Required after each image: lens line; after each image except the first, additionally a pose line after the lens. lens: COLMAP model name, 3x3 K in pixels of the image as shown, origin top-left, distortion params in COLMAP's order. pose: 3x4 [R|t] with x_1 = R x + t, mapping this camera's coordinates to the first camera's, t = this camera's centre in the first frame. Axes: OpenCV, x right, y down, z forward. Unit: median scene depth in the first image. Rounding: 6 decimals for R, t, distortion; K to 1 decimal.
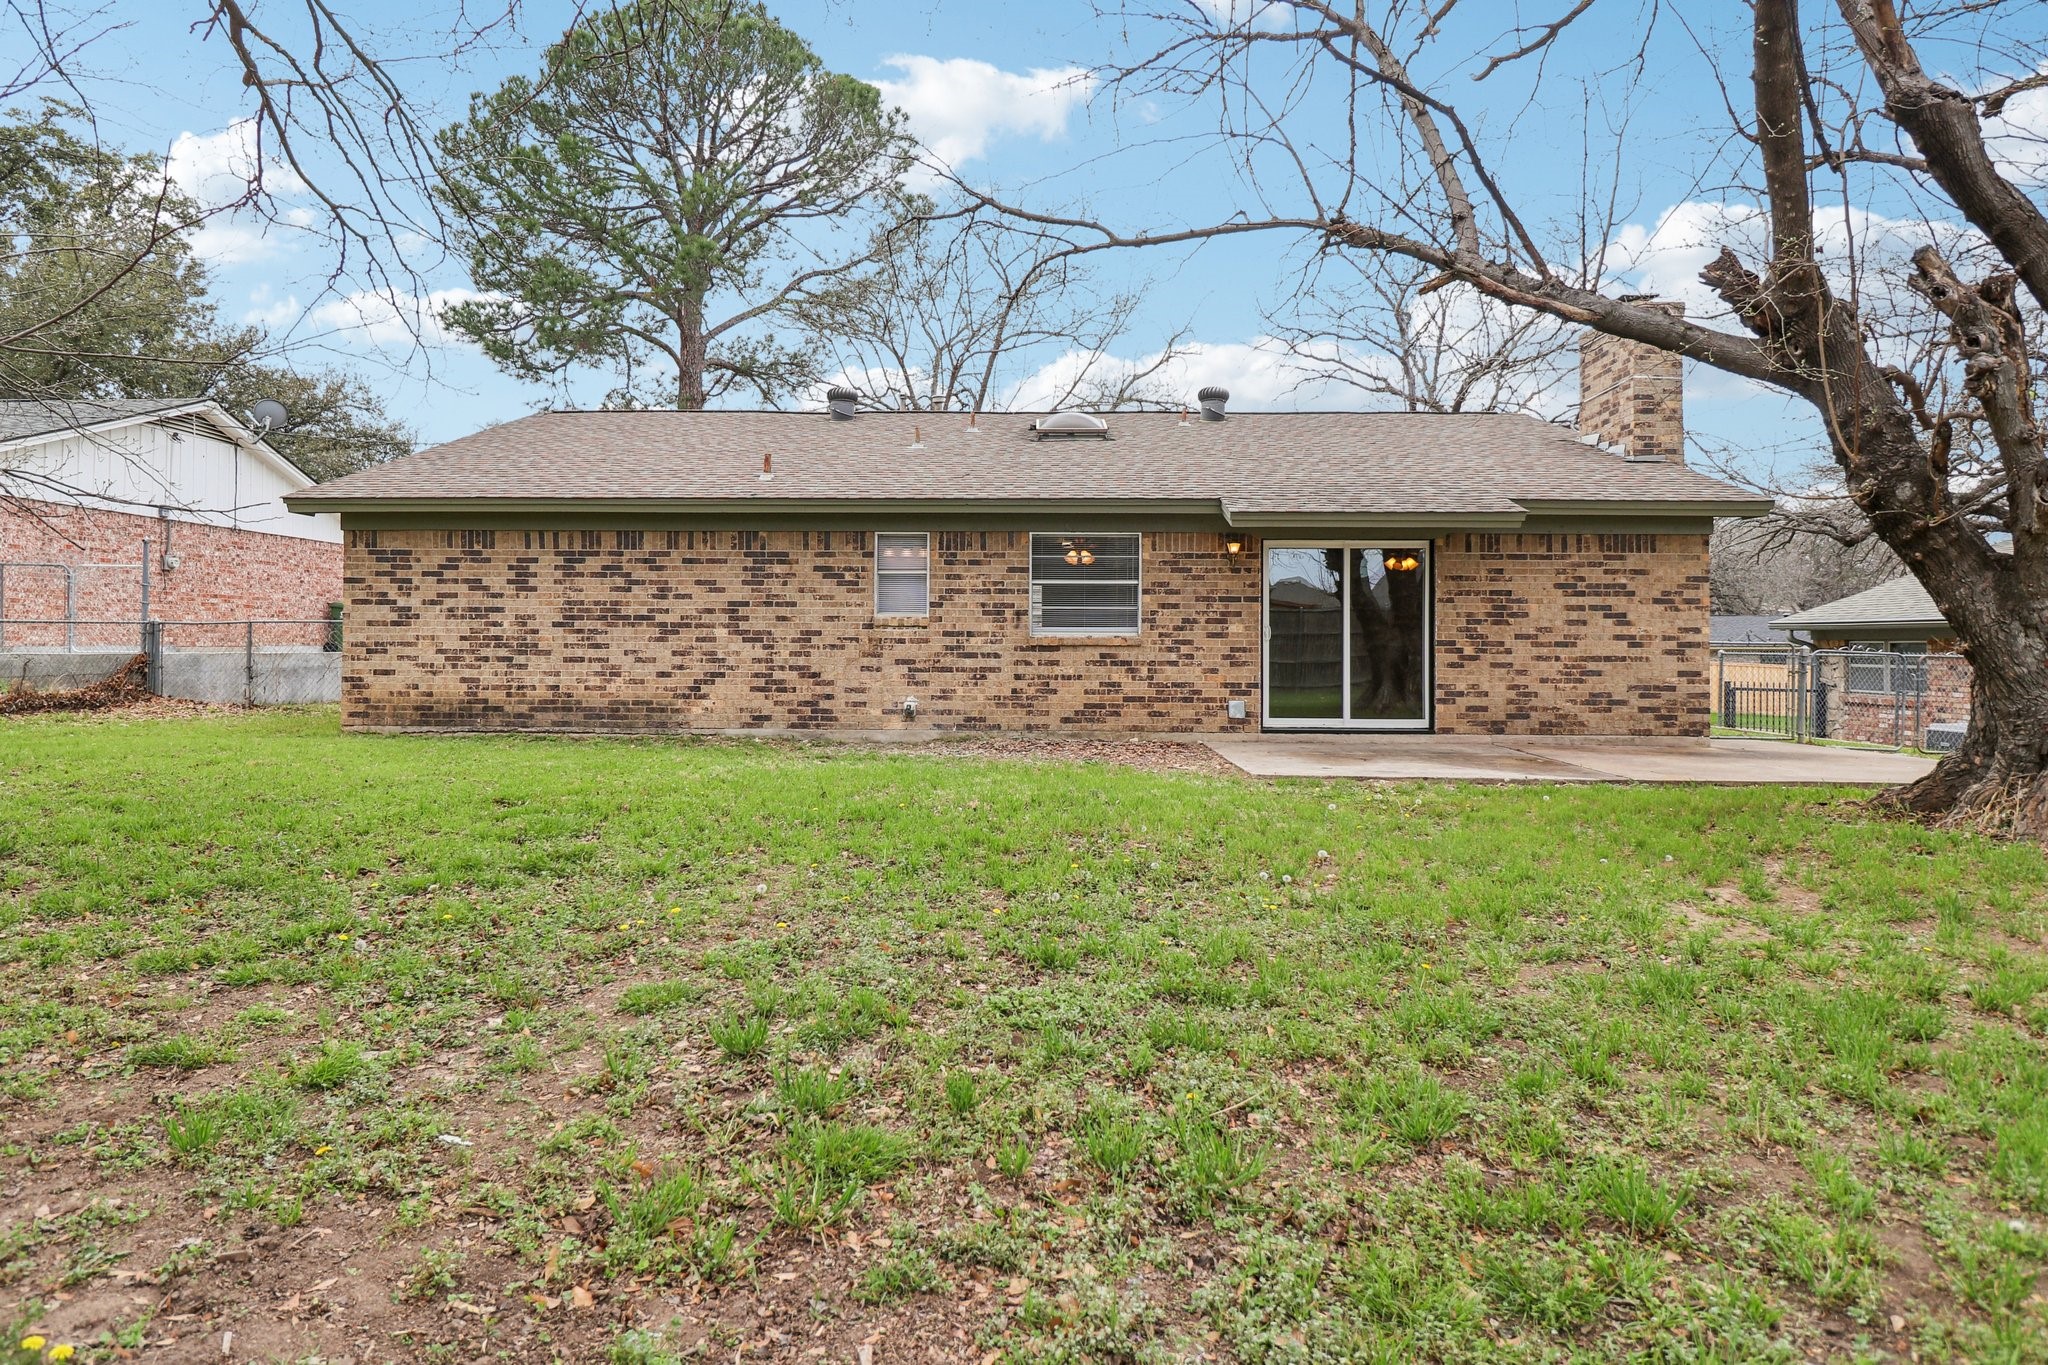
lens RADIAL K [[1218.0, 0, 1024.5], [0, 1218.0, 641.2], [0, 0, 1]] dist [-0.001792, -0.000761]
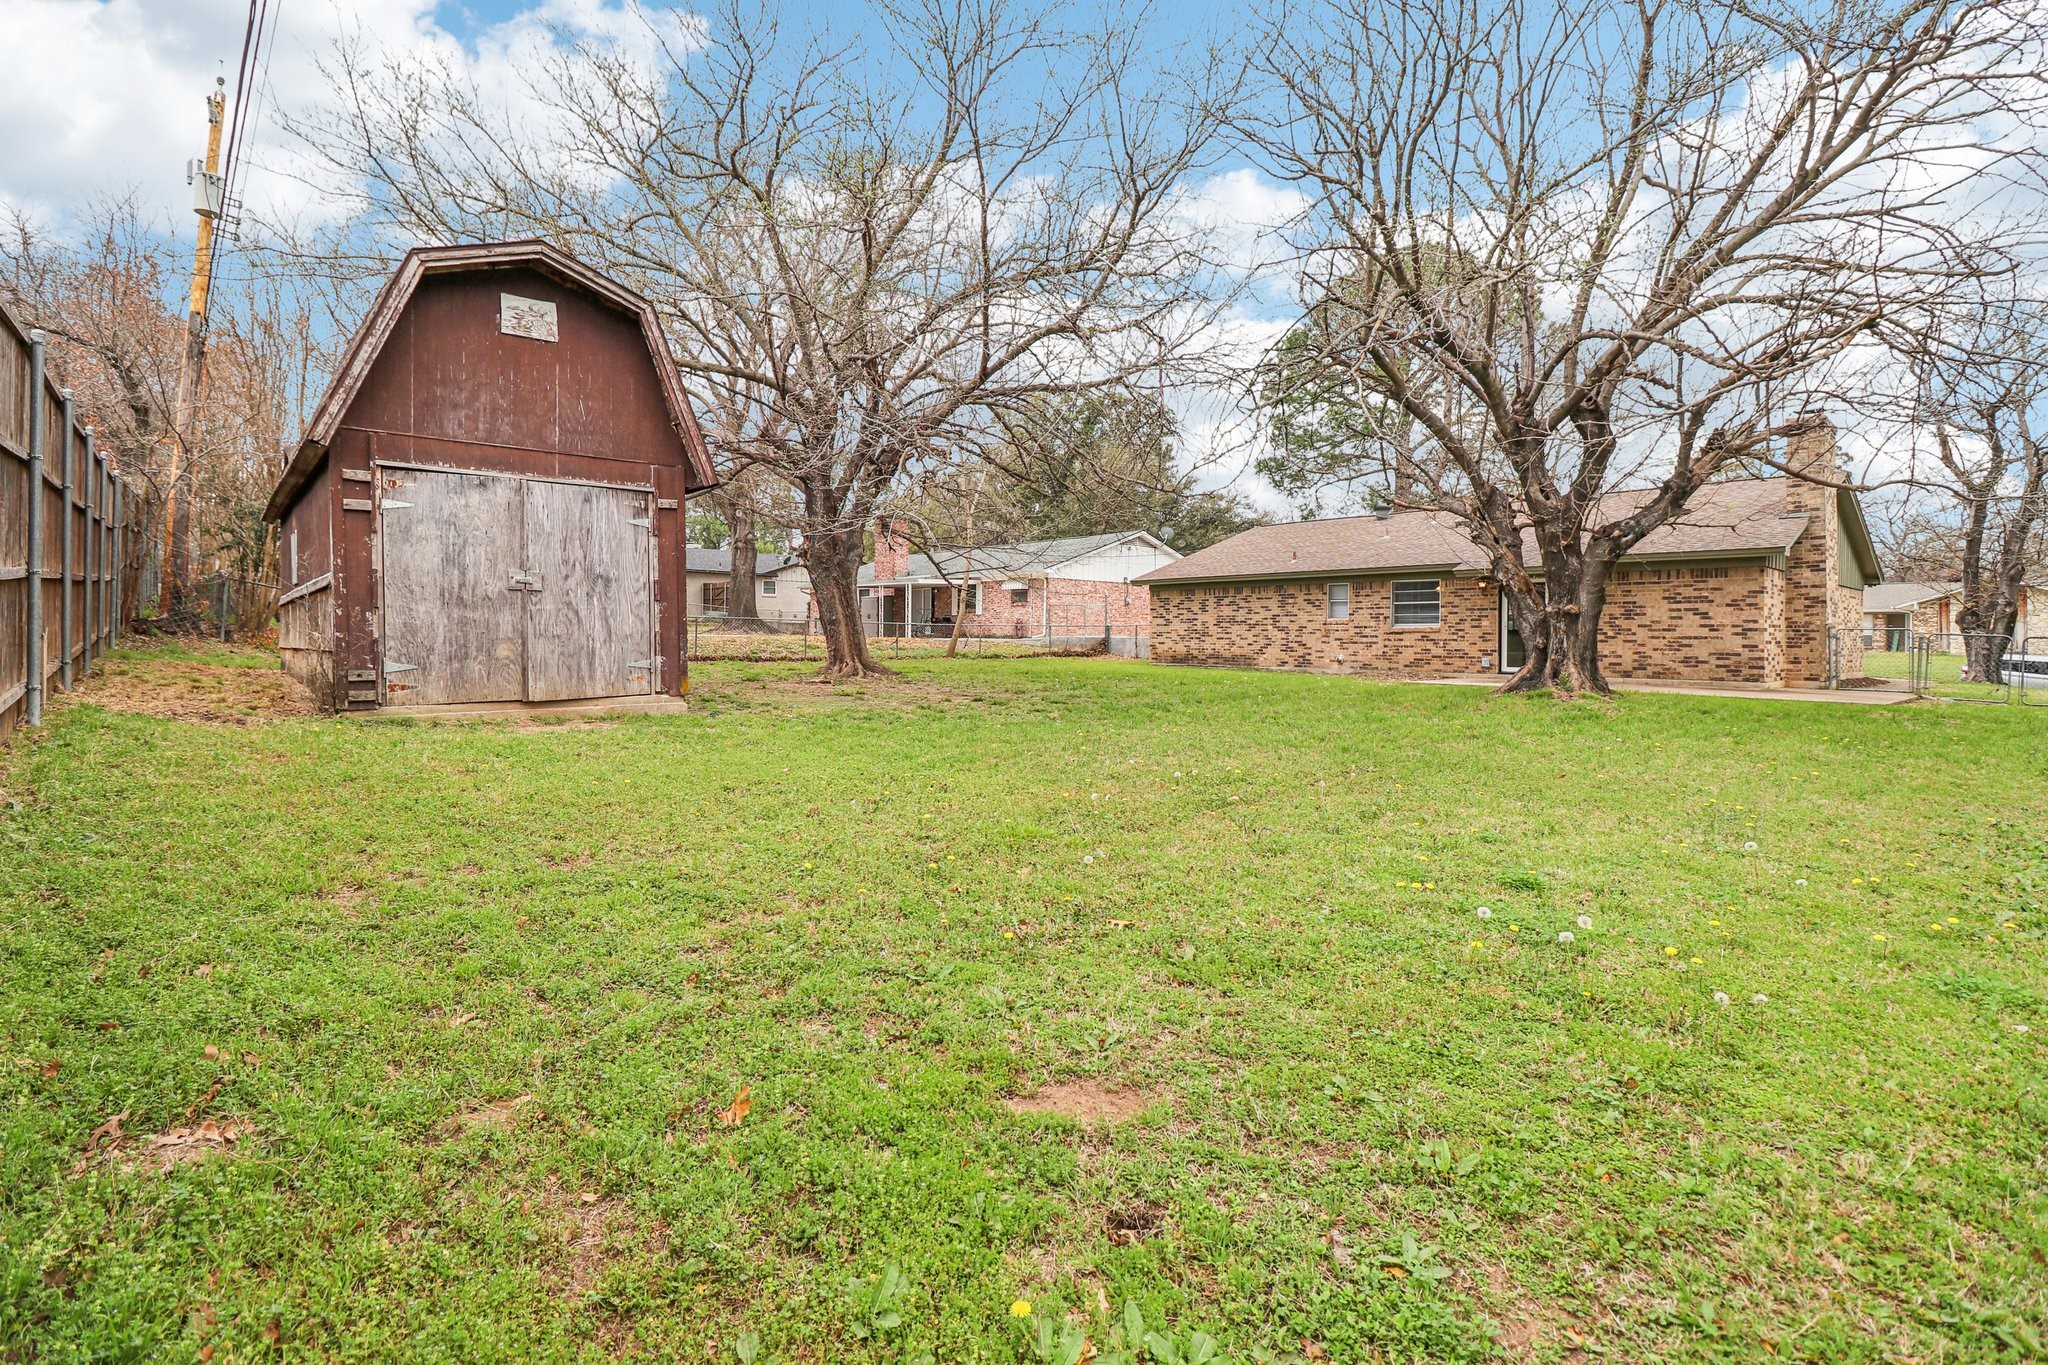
lens RADIAL K [[961.1, 0, 1026.5], [0, 961.1, 637.4], [0, 0, 1]] dist [0.005488, -0.013393]
pose [[0.689090, -0.000862, -0.724676, 0.819515], [-0.001060, 0.999997, -0.002198, 0.018010], [0.724675, 0.002283, 0.689087, -0.693962]]
